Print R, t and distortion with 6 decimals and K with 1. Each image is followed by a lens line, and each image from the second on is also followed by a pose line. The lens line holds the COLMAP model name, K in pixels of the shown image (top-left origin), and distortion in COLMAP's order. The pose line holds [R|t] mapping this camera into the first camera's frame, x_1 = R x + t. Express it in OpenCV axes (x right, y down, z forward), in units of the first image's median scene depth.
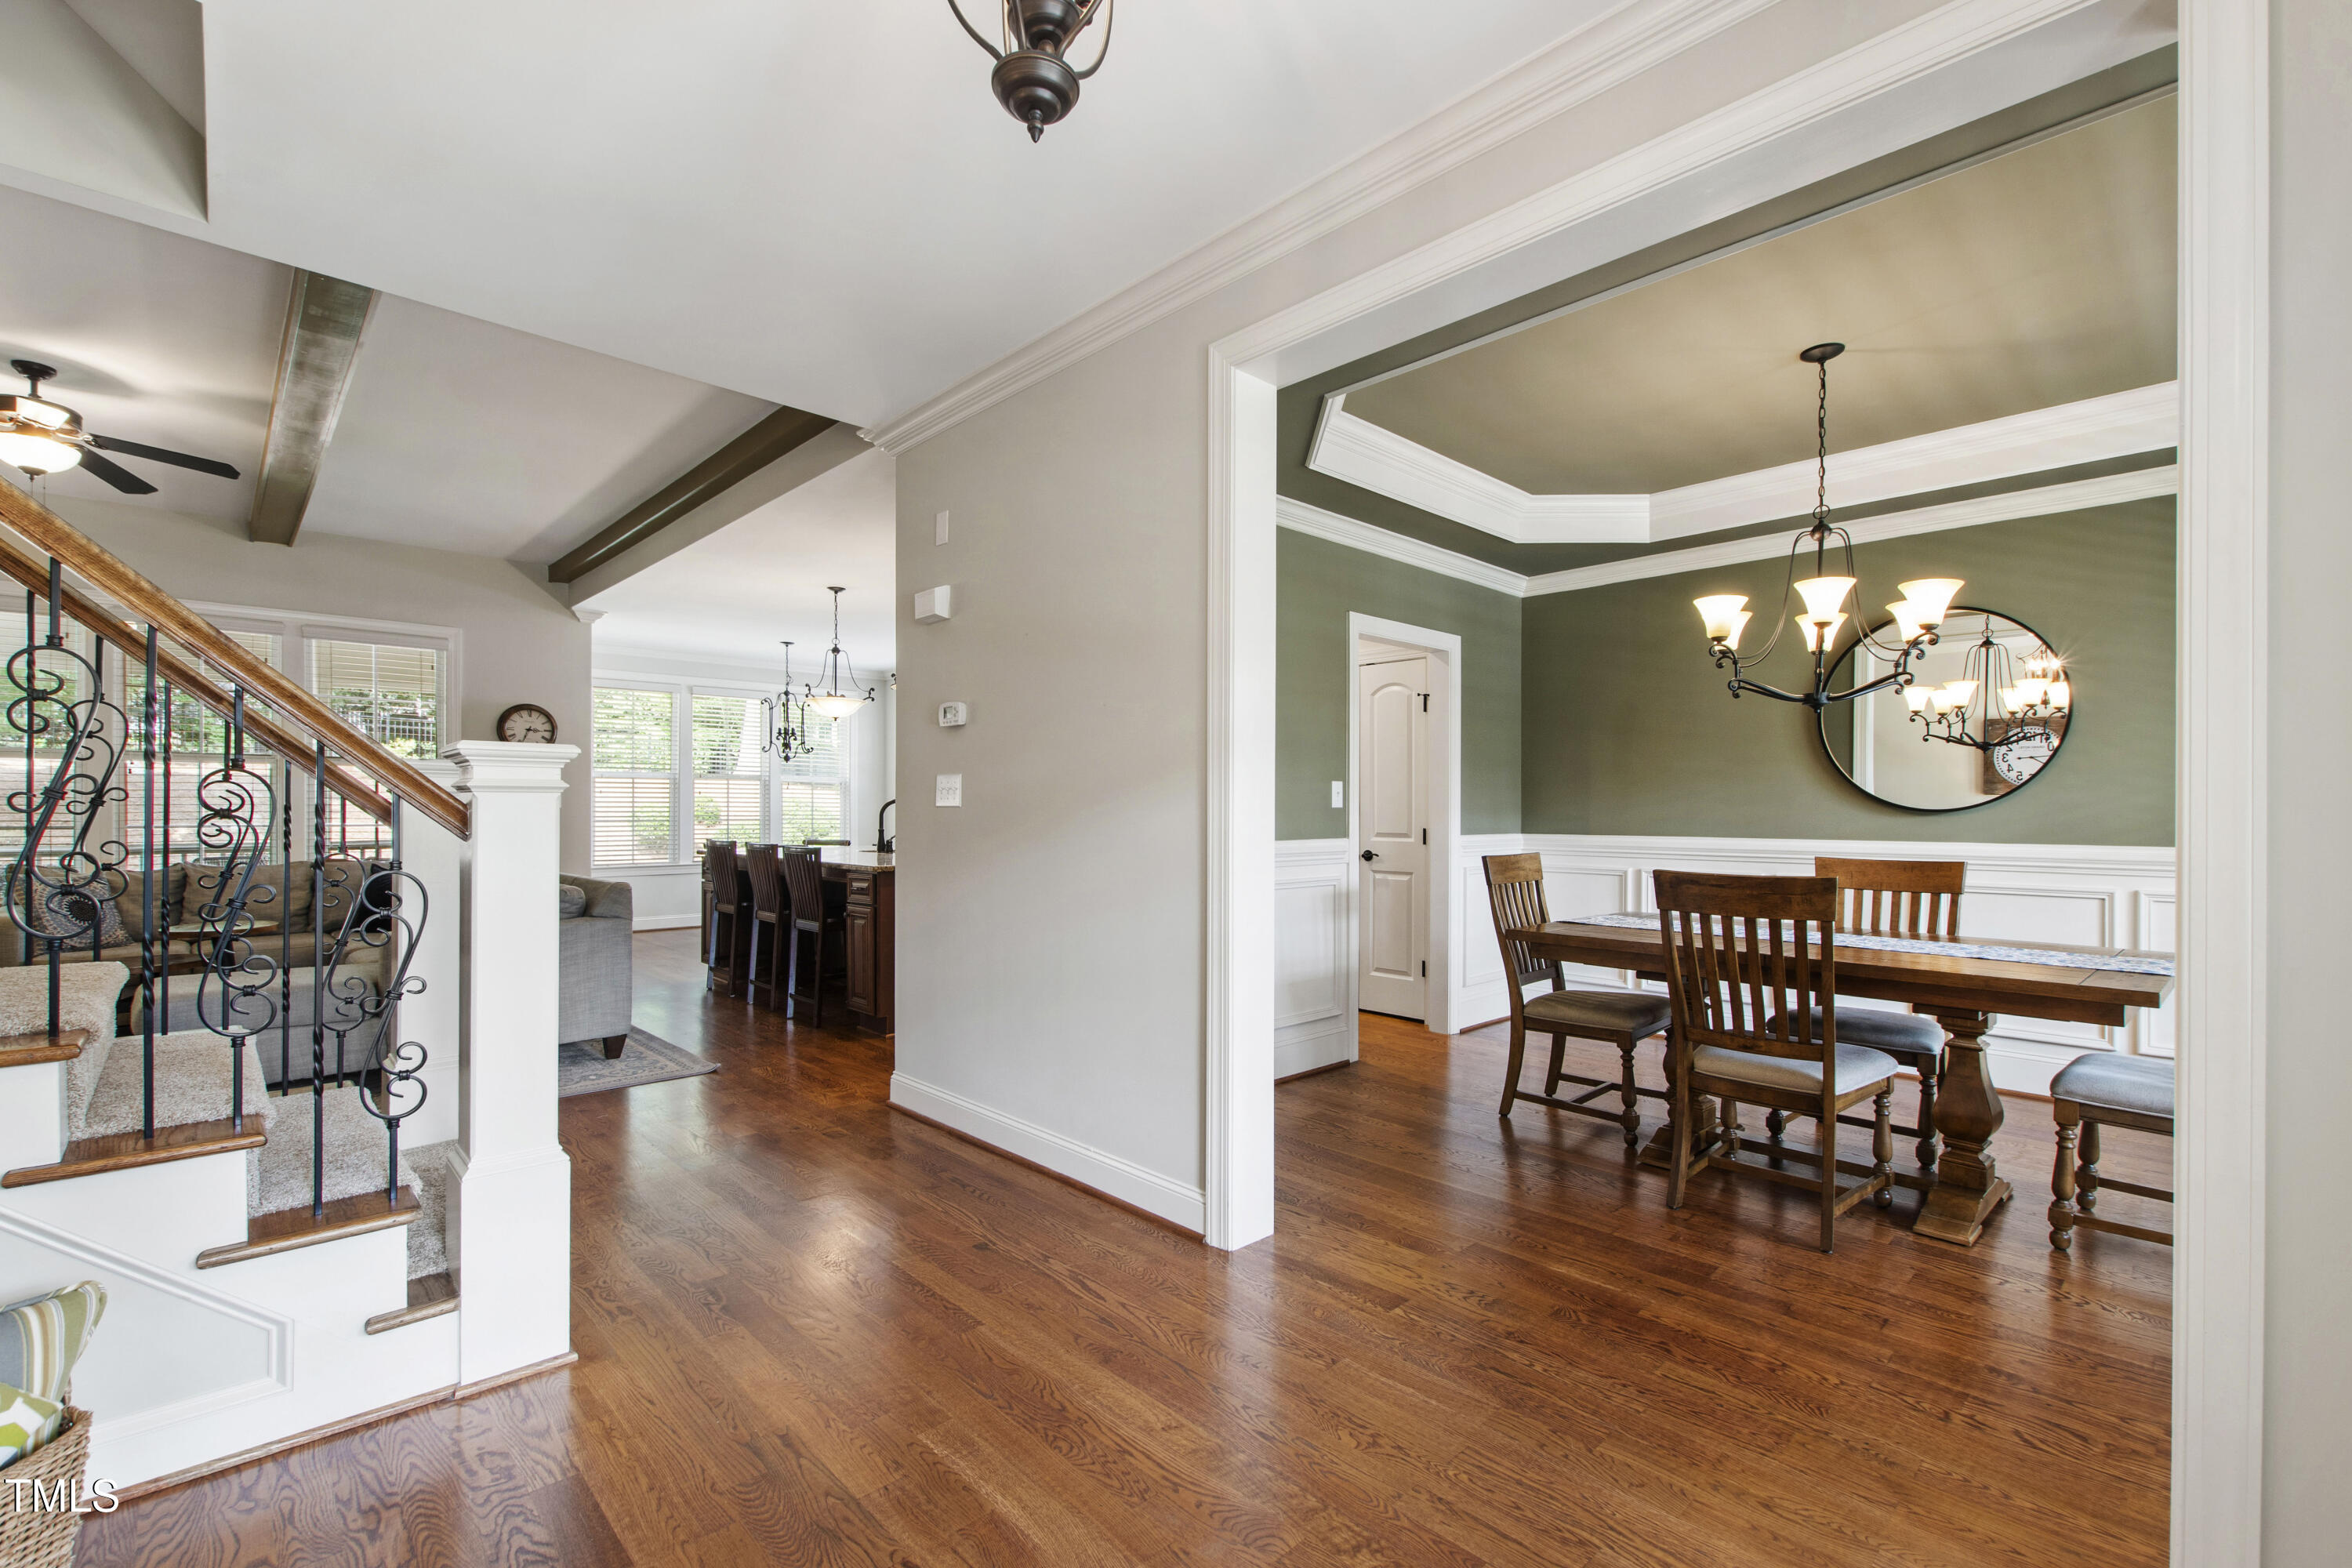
lens RADIAL K [[1032.0, 0, 1158.7], [0, 1032.0, 800.7], [0, 0, 1]] dist [0.007534, -0.004642]
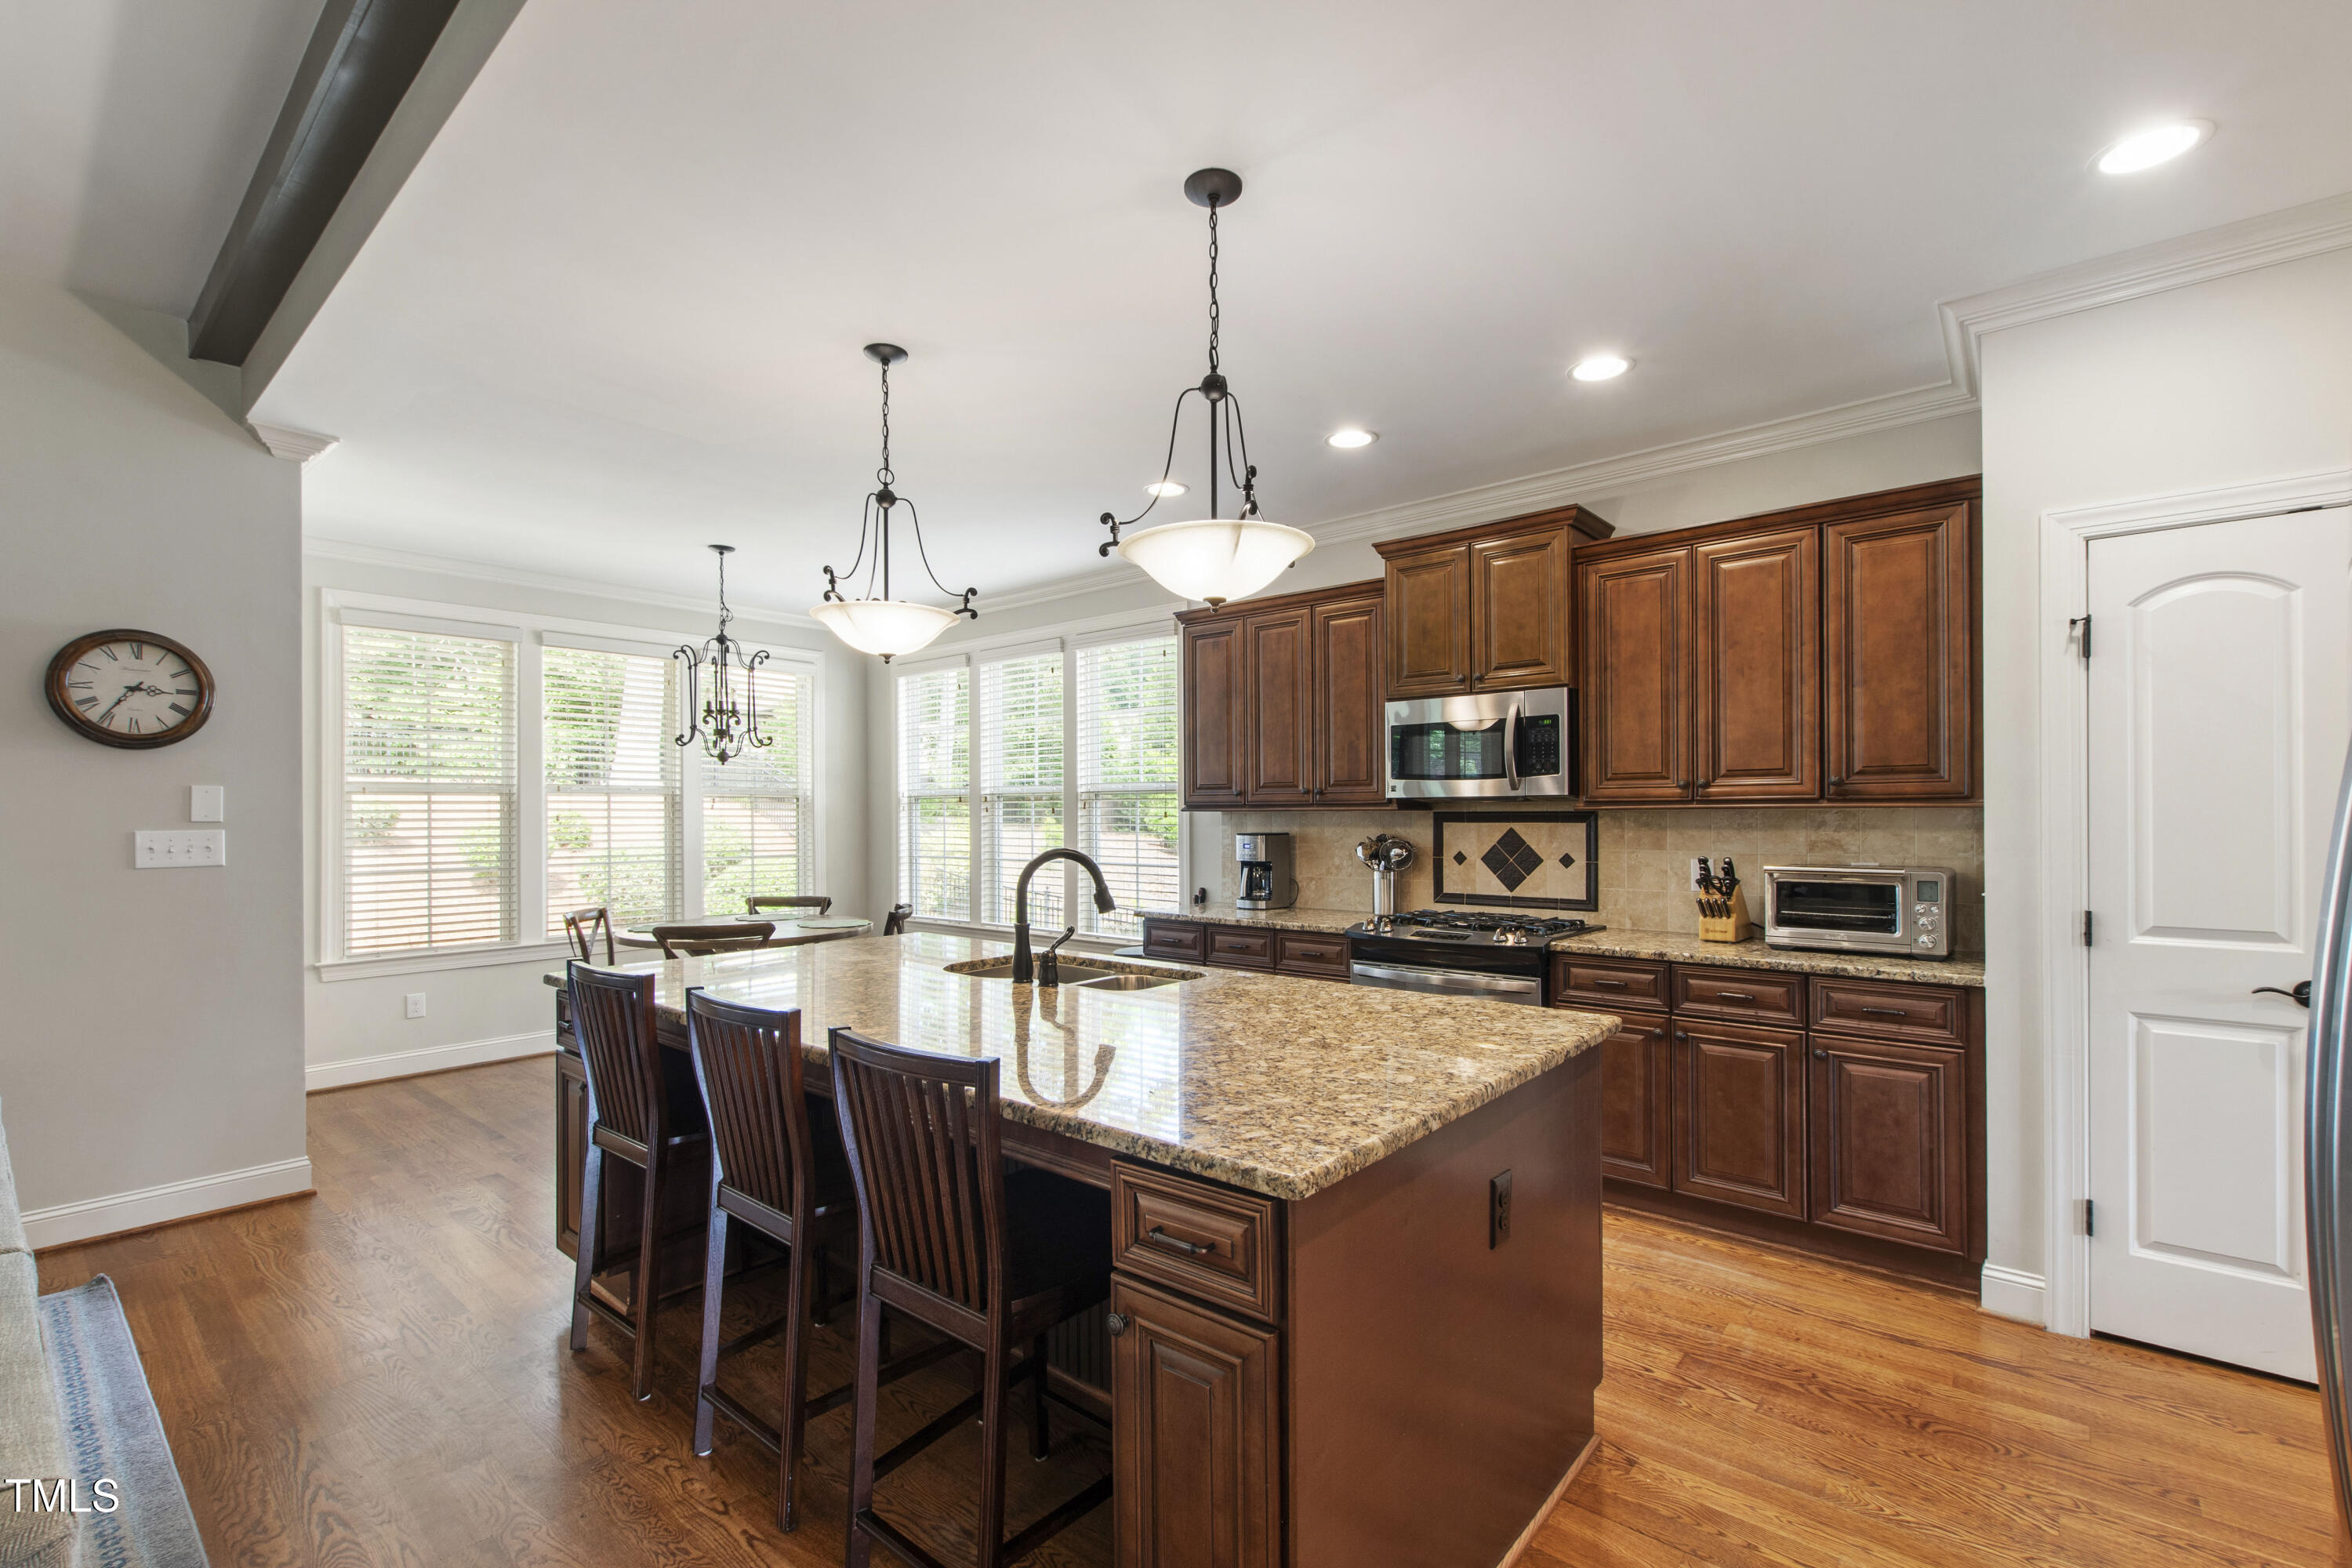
lens RADIAL K [[1032.0, 0, 1163.8], [0, 1032.0, 807.6], [0, 0, 1]] dist [0.007534, -0.004642]
pose [[0.994372, -0.008893, 0.105568, -0.277755], [0.008480, 0.999955, 0.004364, -0.021068], [-0.105602, -0.003444, 0.994403, 0.641473]]
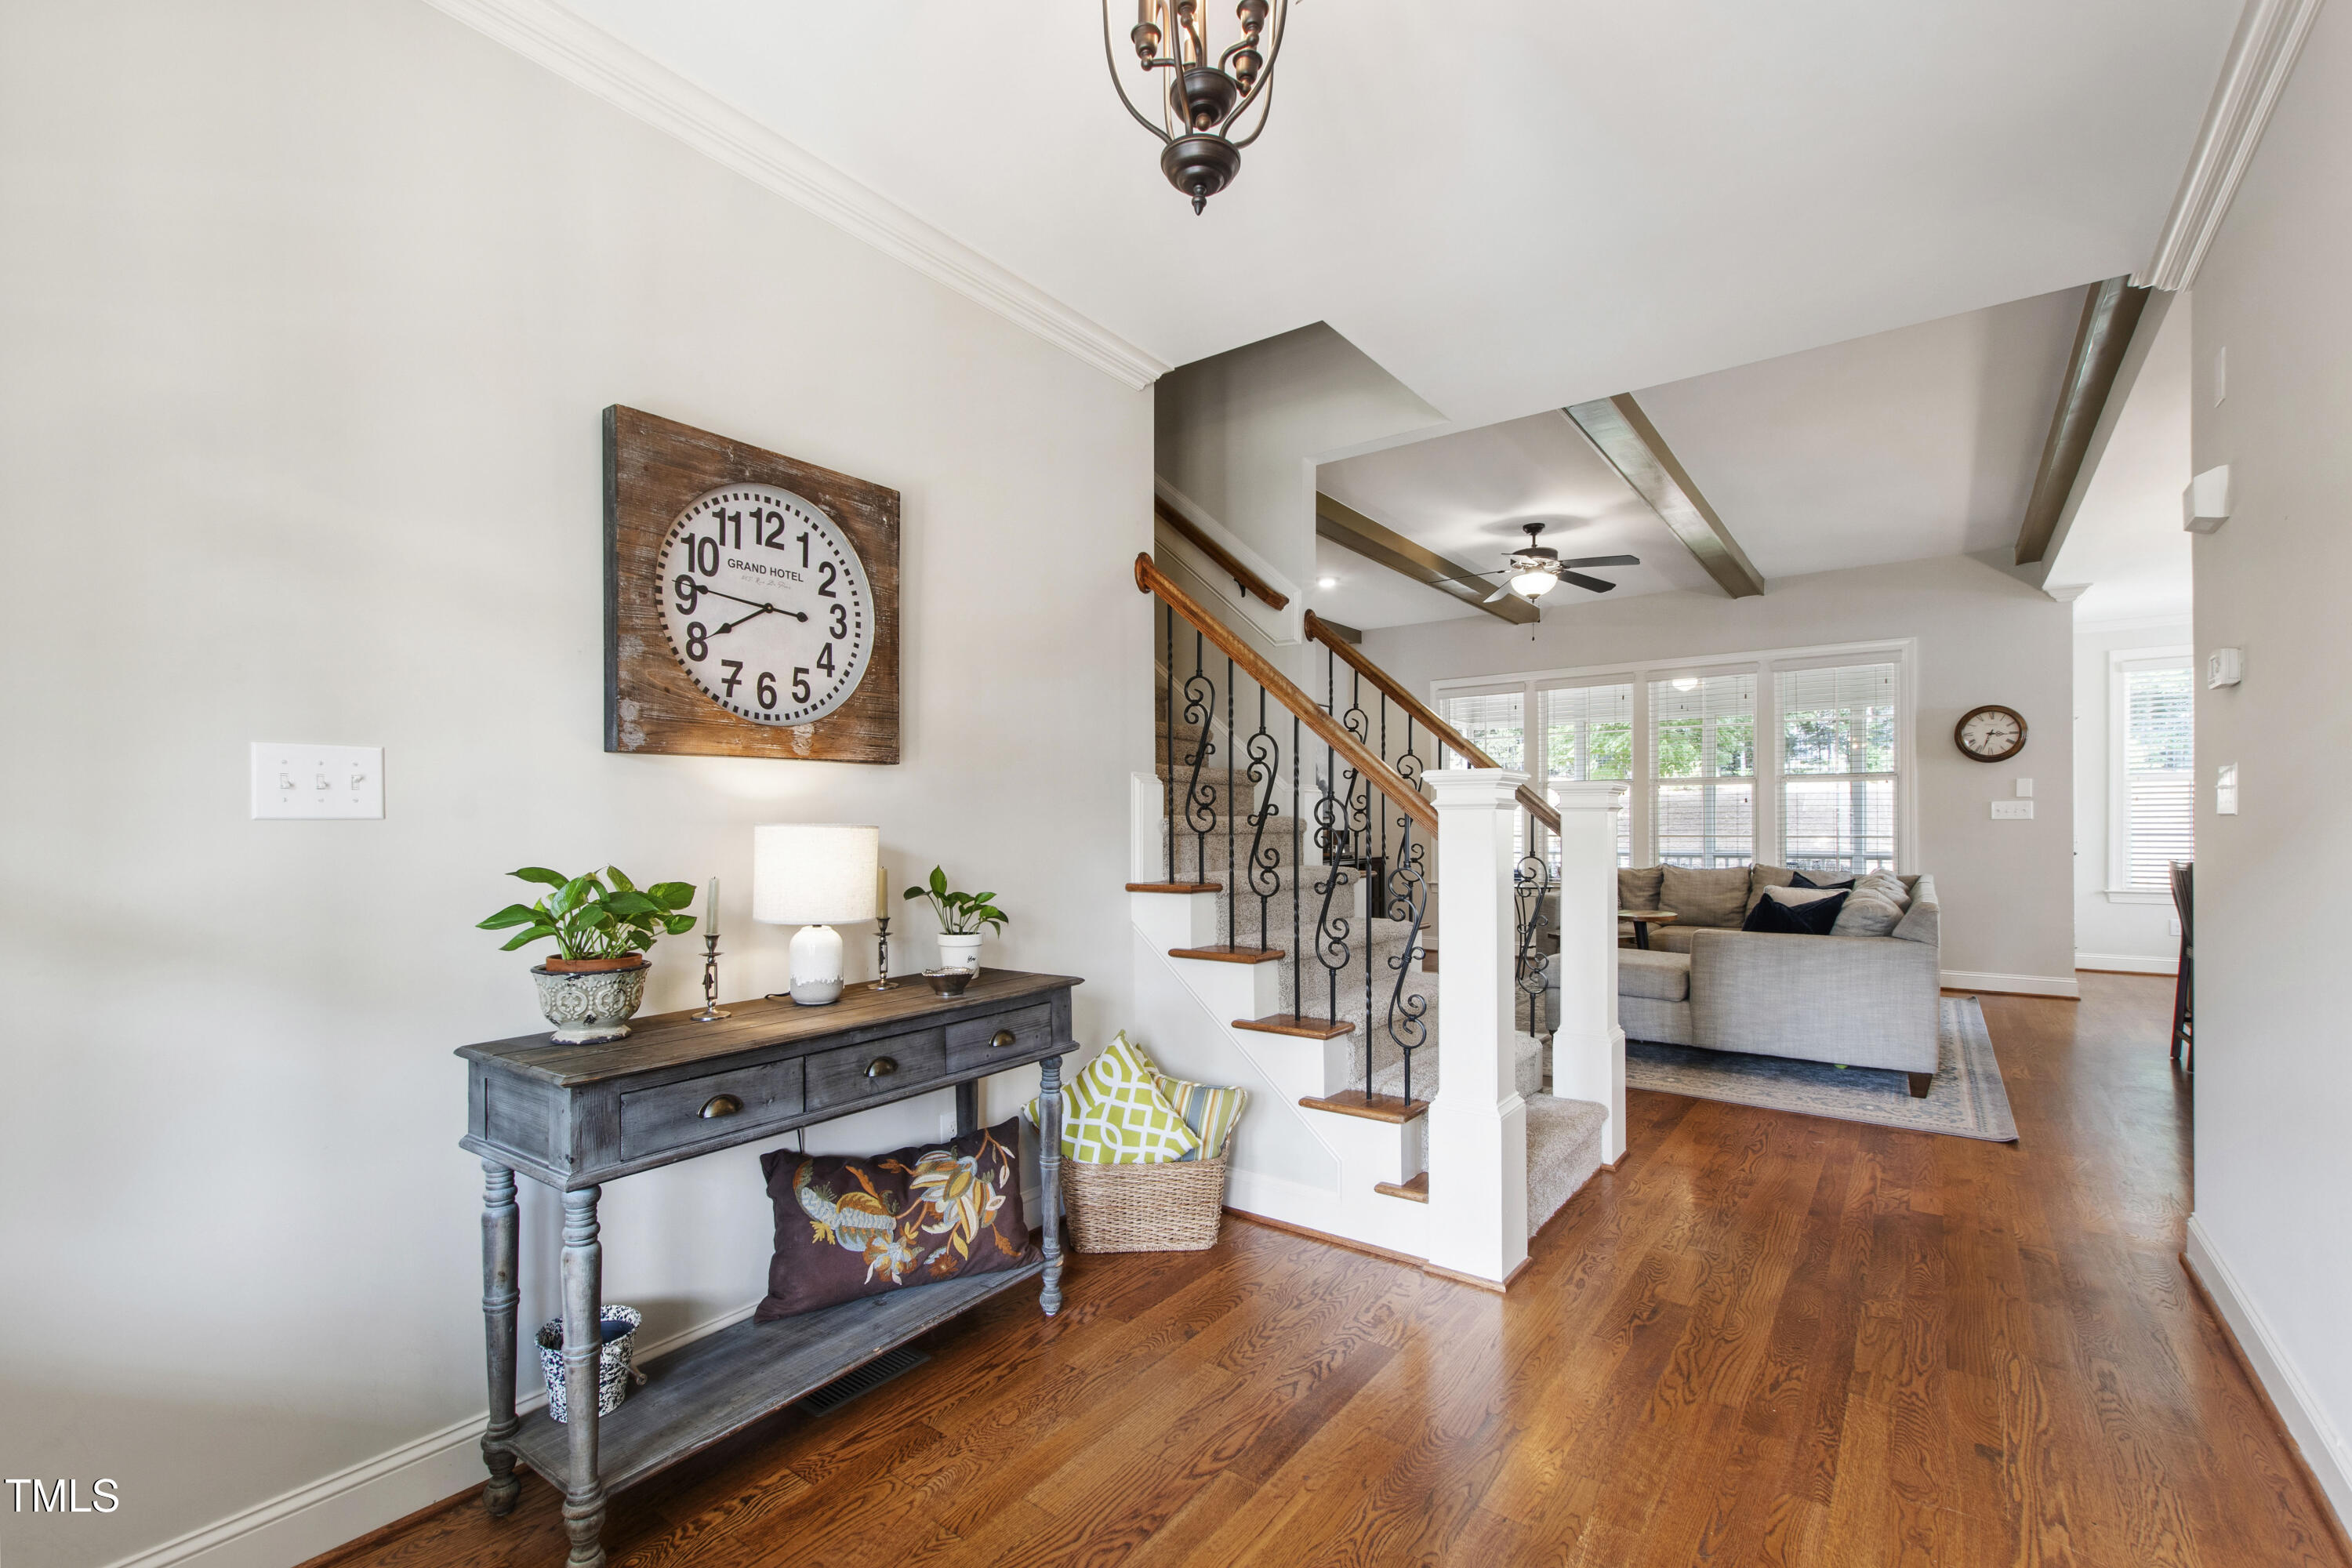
lens RADIAL K [[1032.0, 0, 1174.5], [0, 1032.0, 822.3], [0, 0, 1]] dist [0.007534, -0.004642]
pose [[0.184802, -0.005321, -0.982761, 0.188240], [0.013652, 0.999903, -0.002846, 0.002522], [0.982681, -0.012891, 0.184857, 0.152219]]
